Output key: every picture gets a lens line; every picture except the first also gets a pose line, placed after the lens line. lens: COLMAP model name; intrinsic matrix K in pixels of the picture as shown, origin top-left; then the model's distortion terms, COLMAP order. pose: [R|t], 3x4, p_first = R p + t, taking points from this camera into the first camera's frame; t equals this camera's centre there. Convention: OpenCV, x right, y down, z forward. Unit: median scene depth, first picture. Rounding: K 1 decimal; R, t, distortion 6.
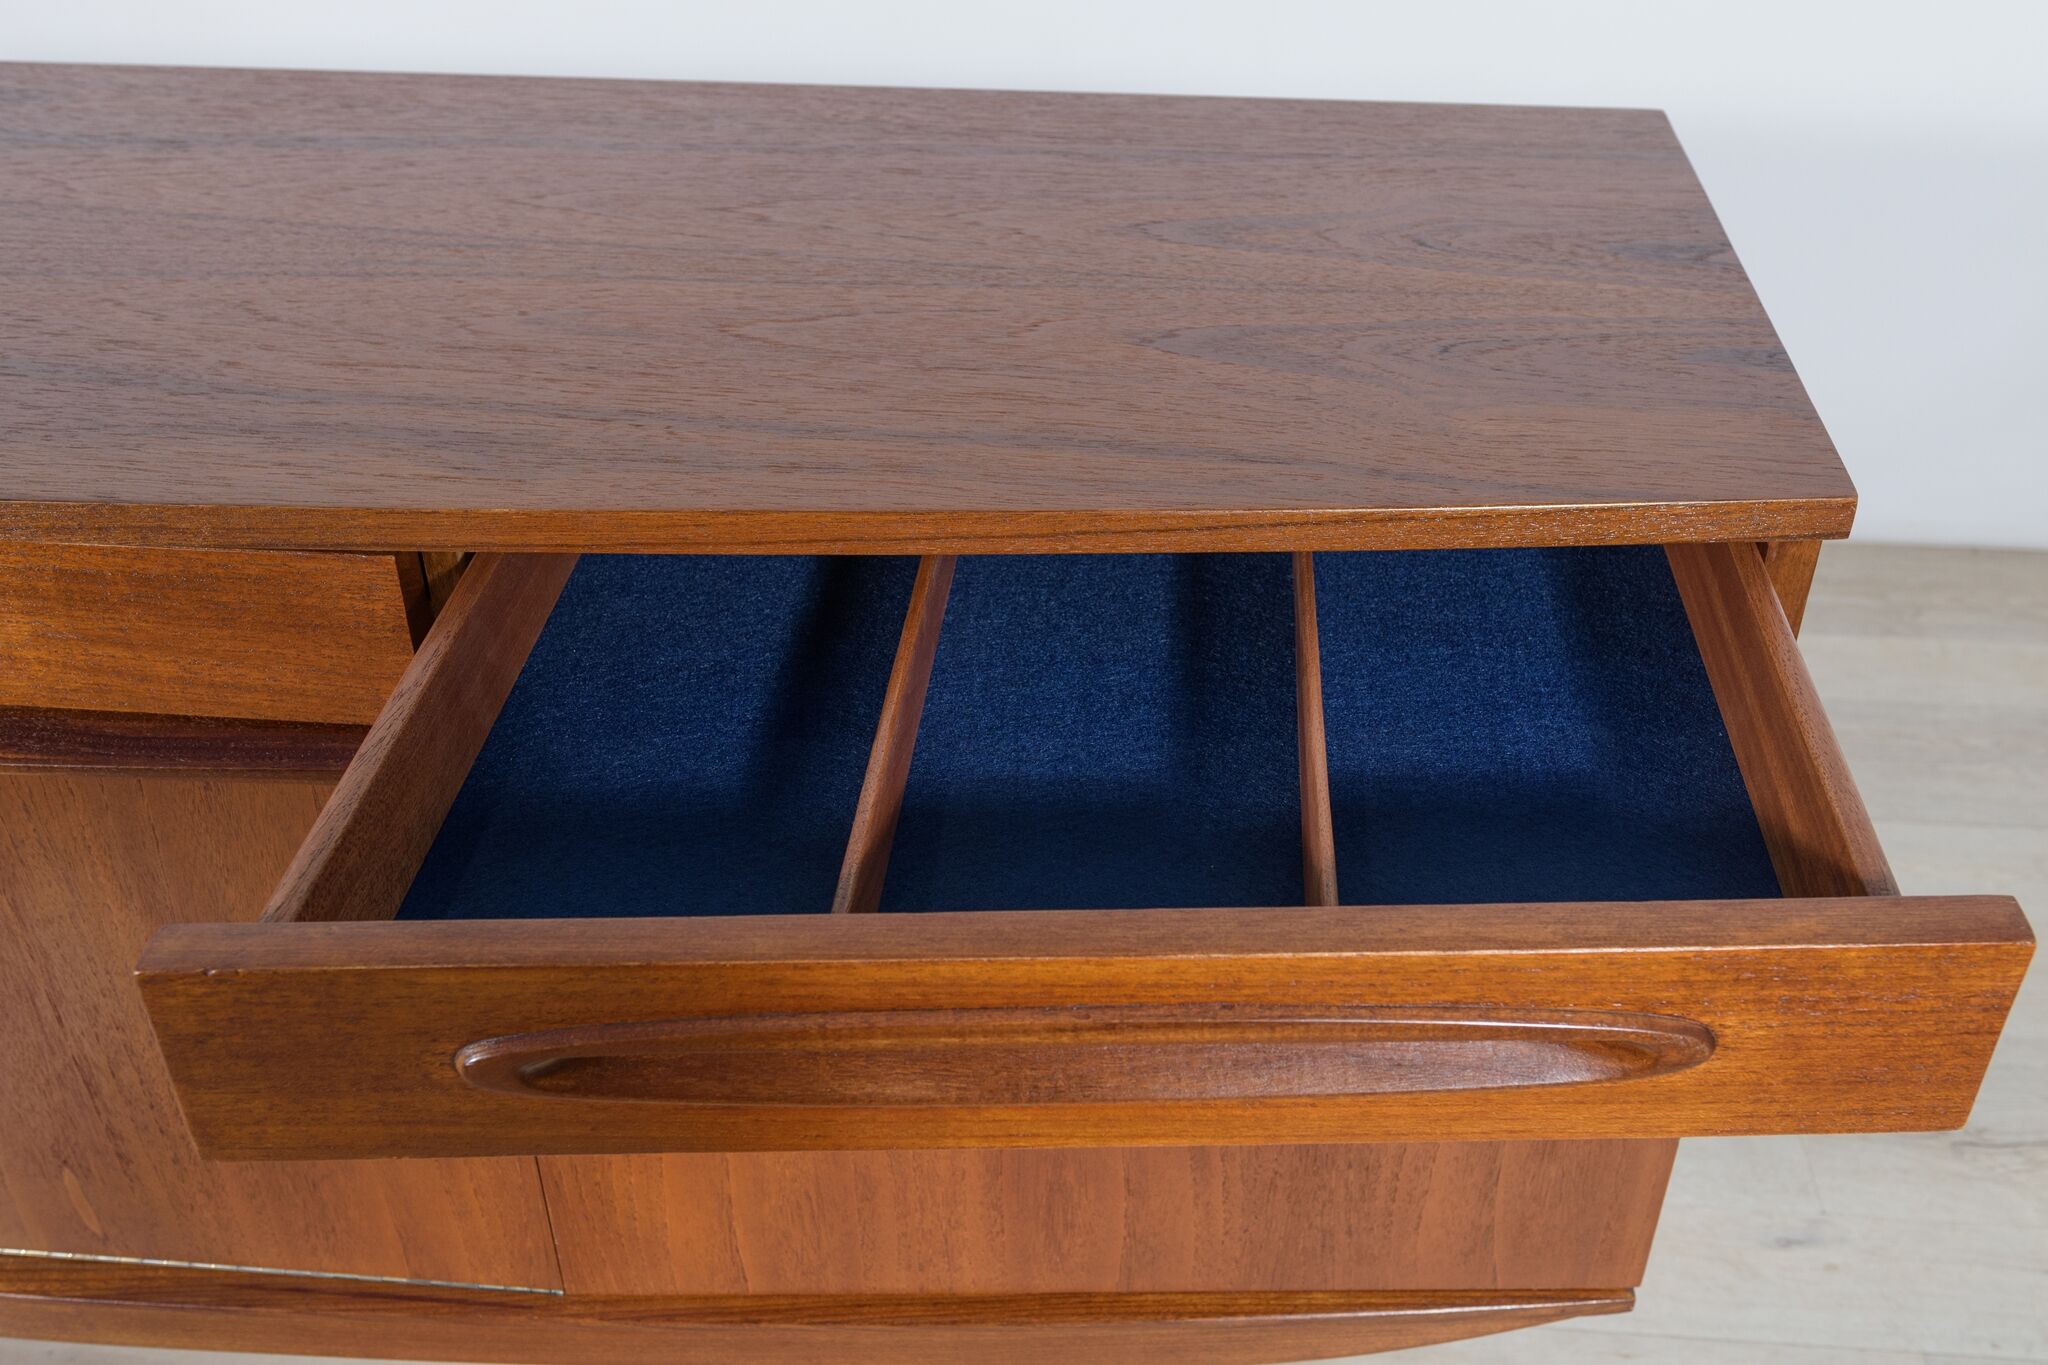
lens RADIAL K [[2000.1, 0, 1024.0], [0, 2000.1, 682.5], [0, 0, 1]] dist [-0.002450, 0.003058]
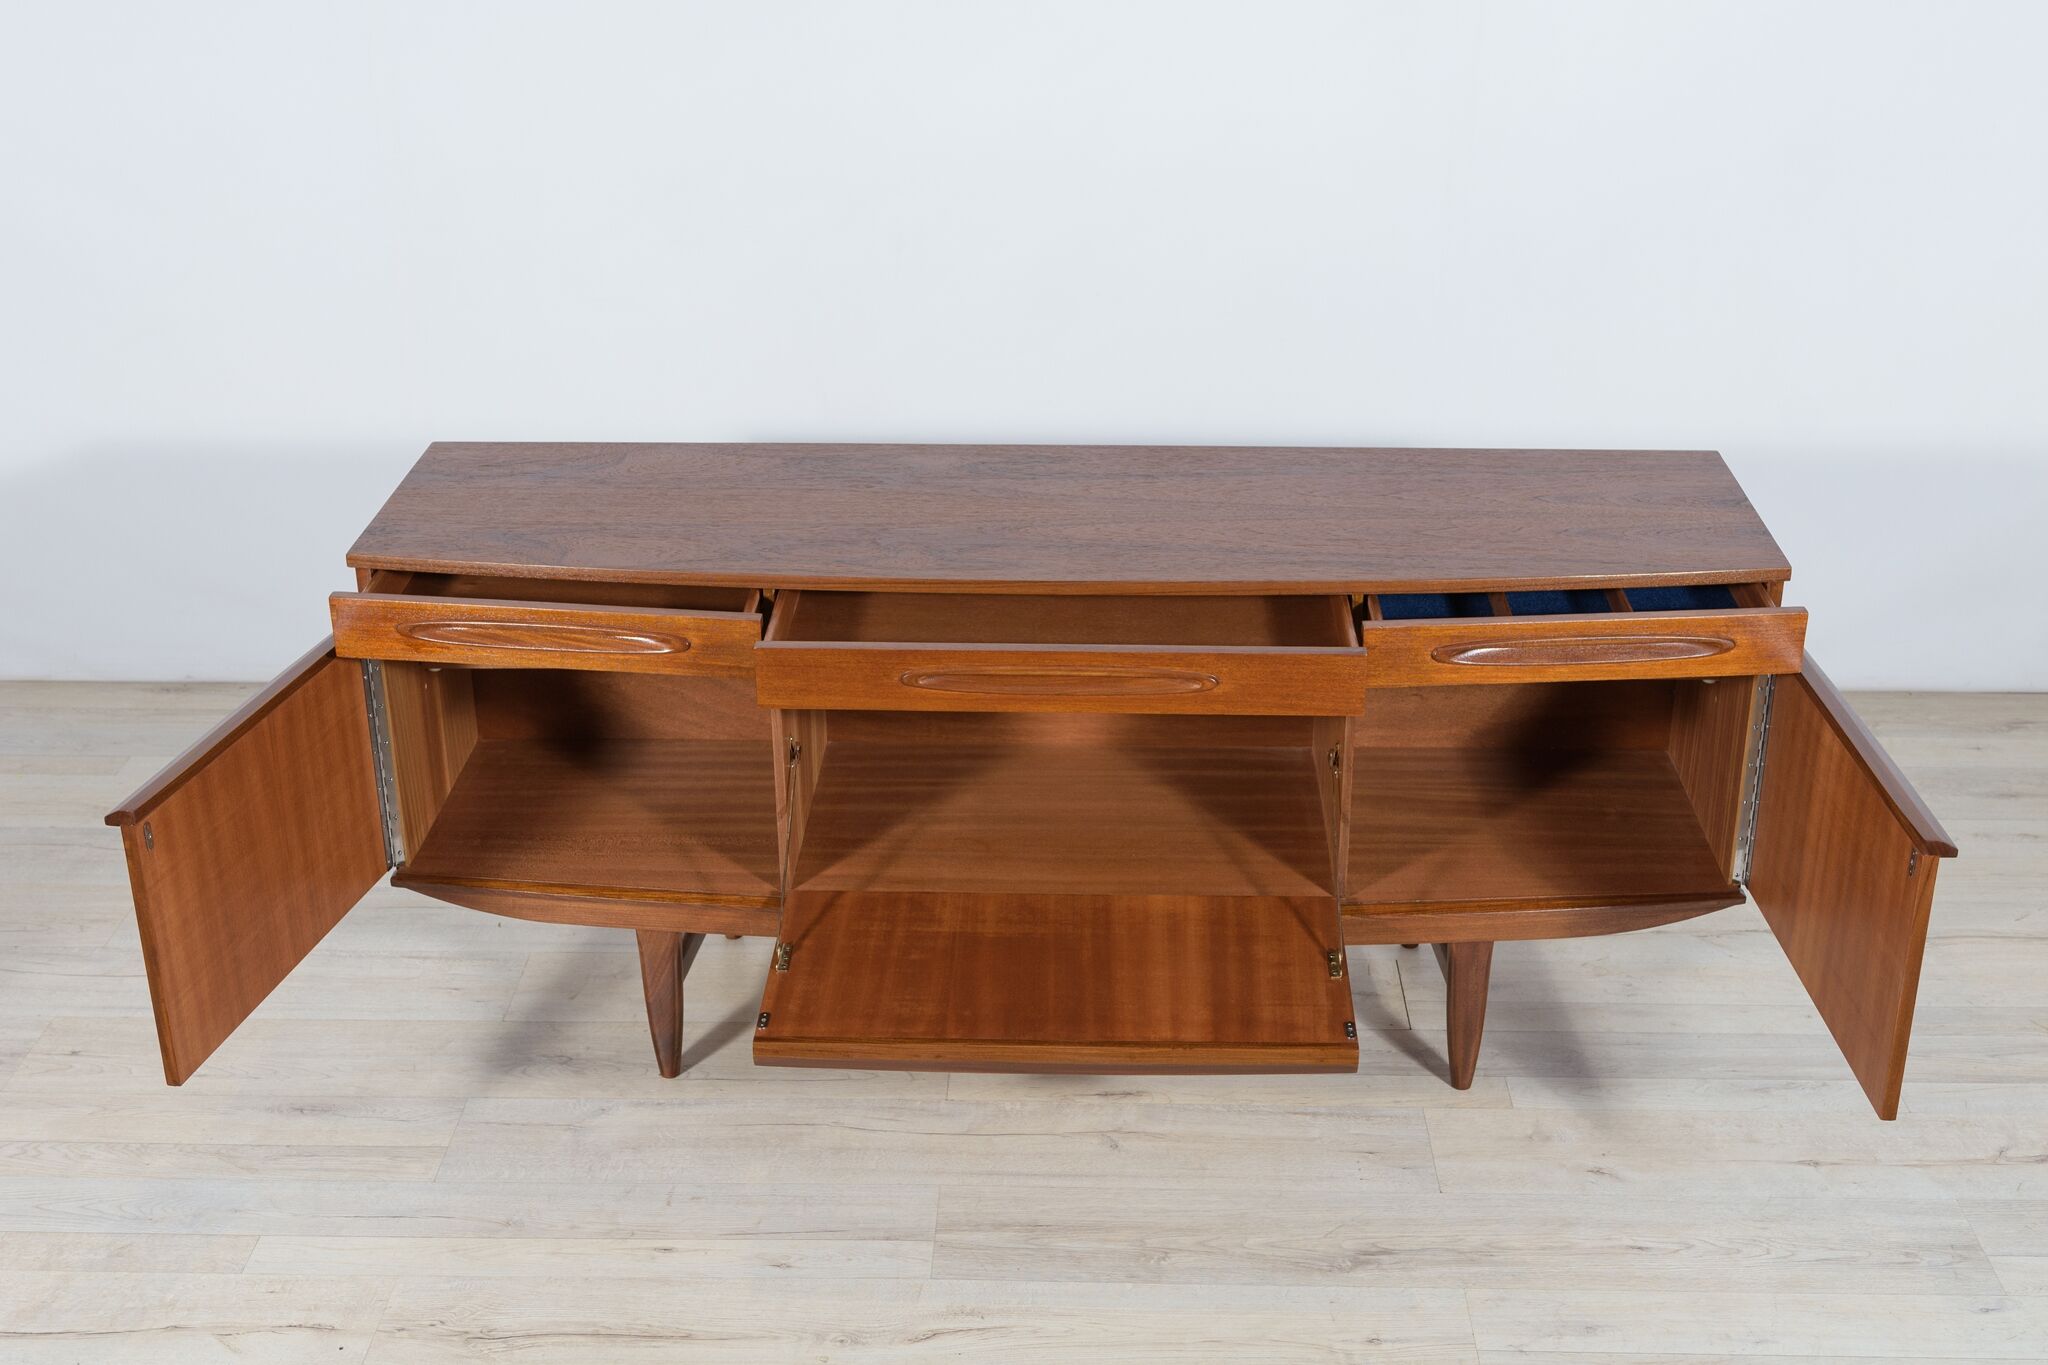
lens RADIAL K [[2495.4, 0, 1024.0], [0, 2495.4, 682.5], [0, 0, 1]] dist [-0.014350, 0.014746]
pose [[0.998539, -0.026409, 0.047137, -0.796077], [0.034188, 0.984380, -0.172705, 0.577450], [-0.041840, 0.174064, 0.983845, -2.249935]]
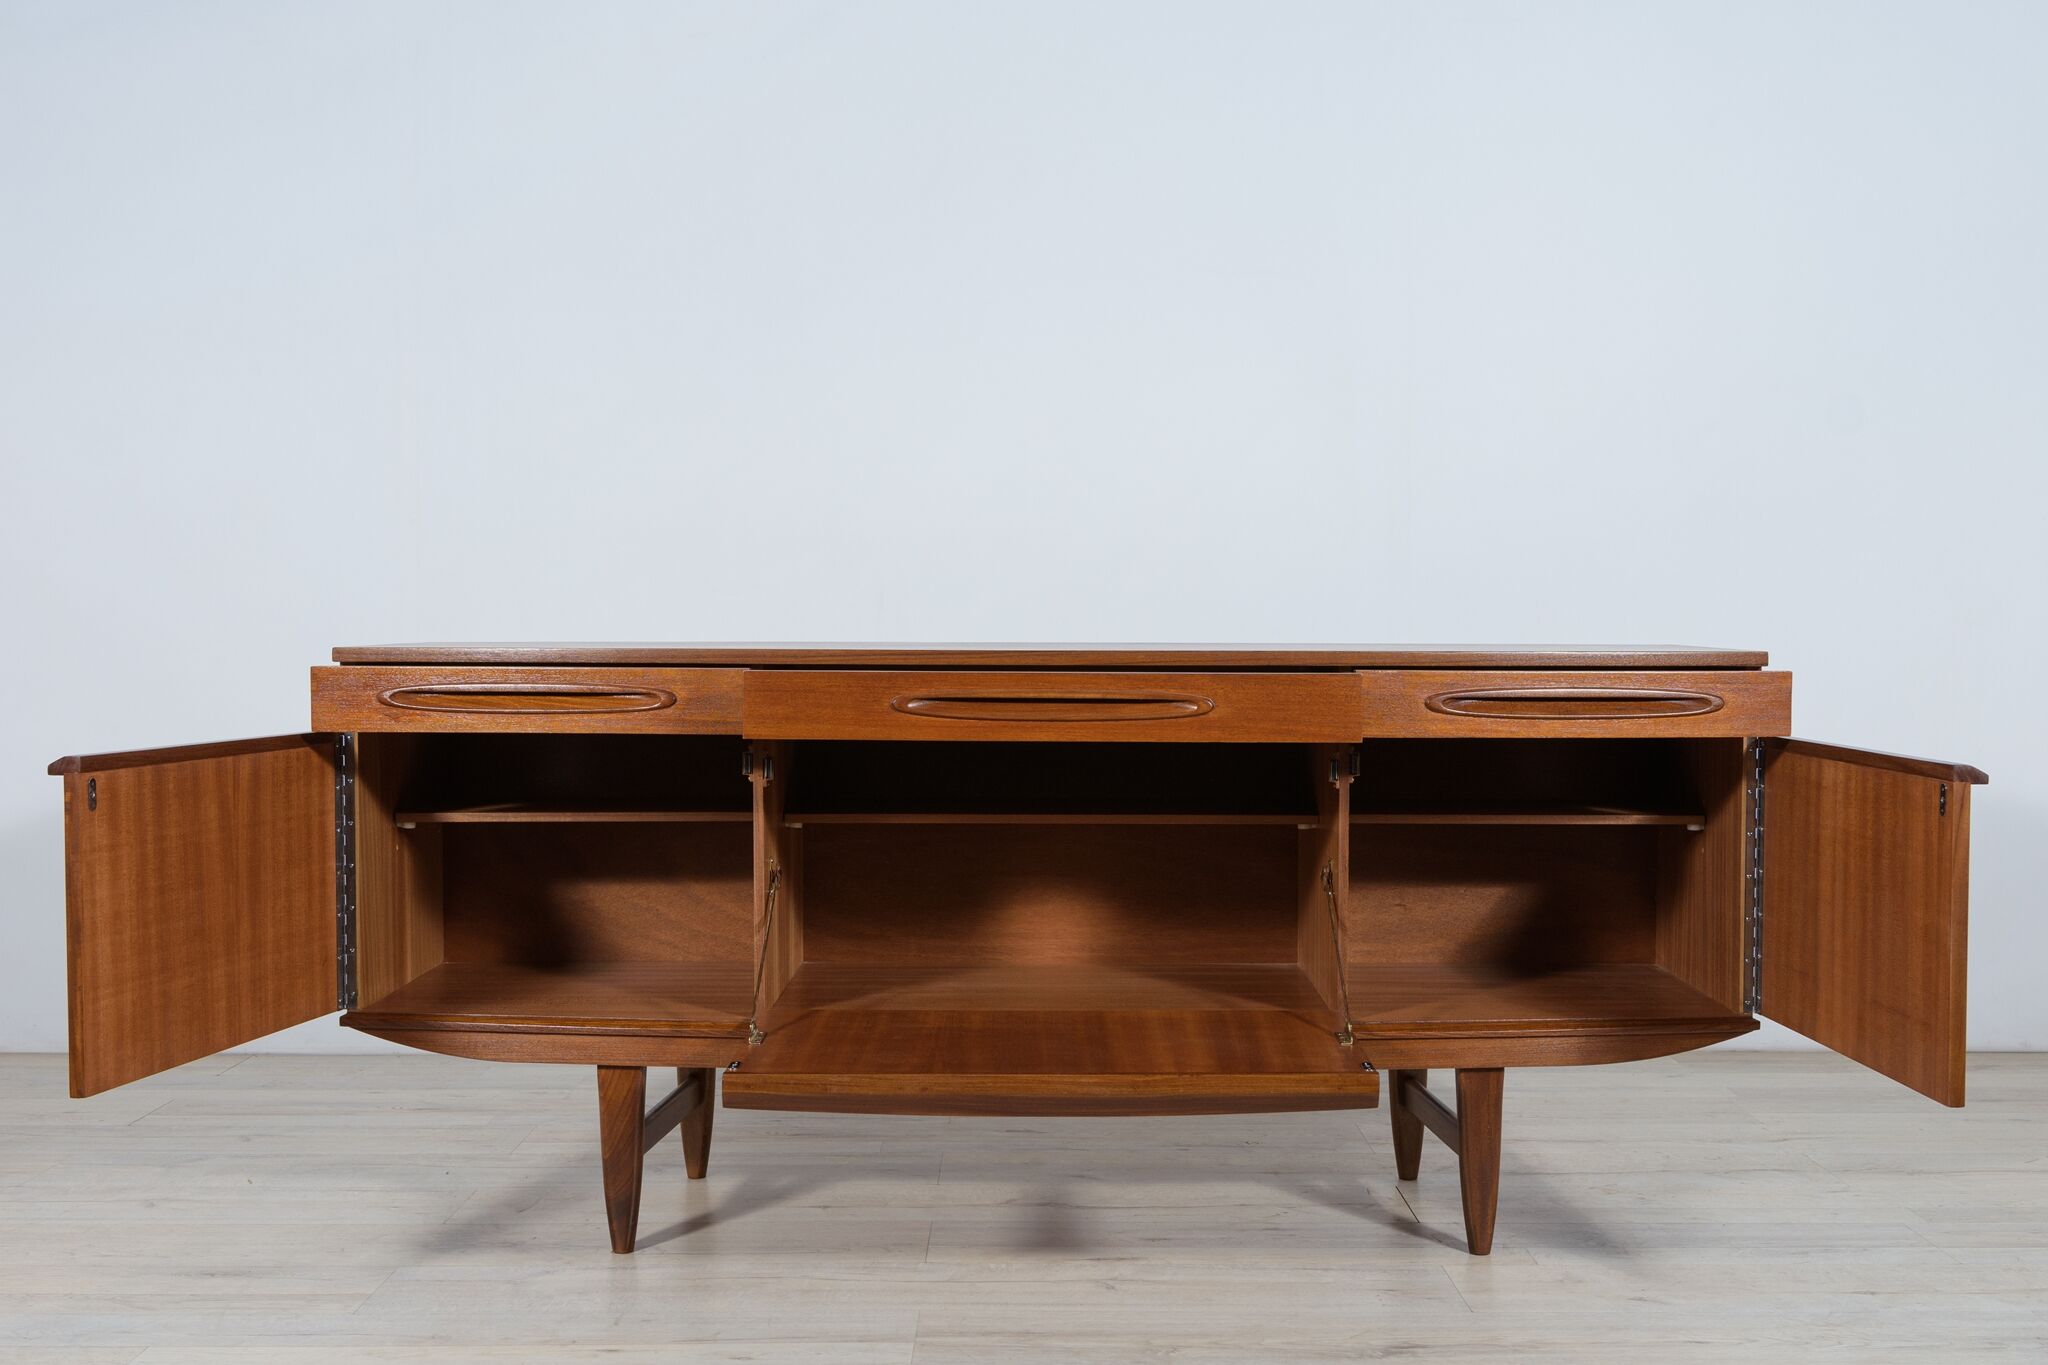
lens RADIAL K [[2261.2, 0, 1049.6], [0, 2261.2, 690.5], [0, 0, 1]] dist [-0.014009, 0.002933]
pose [[0.995880, -0.000165, 0.090677, -0.857934], [0.048595, 0.845243, -0.532168, 1.458628], [-0.076556, 0.534382, 0.841769, -1.570037]]
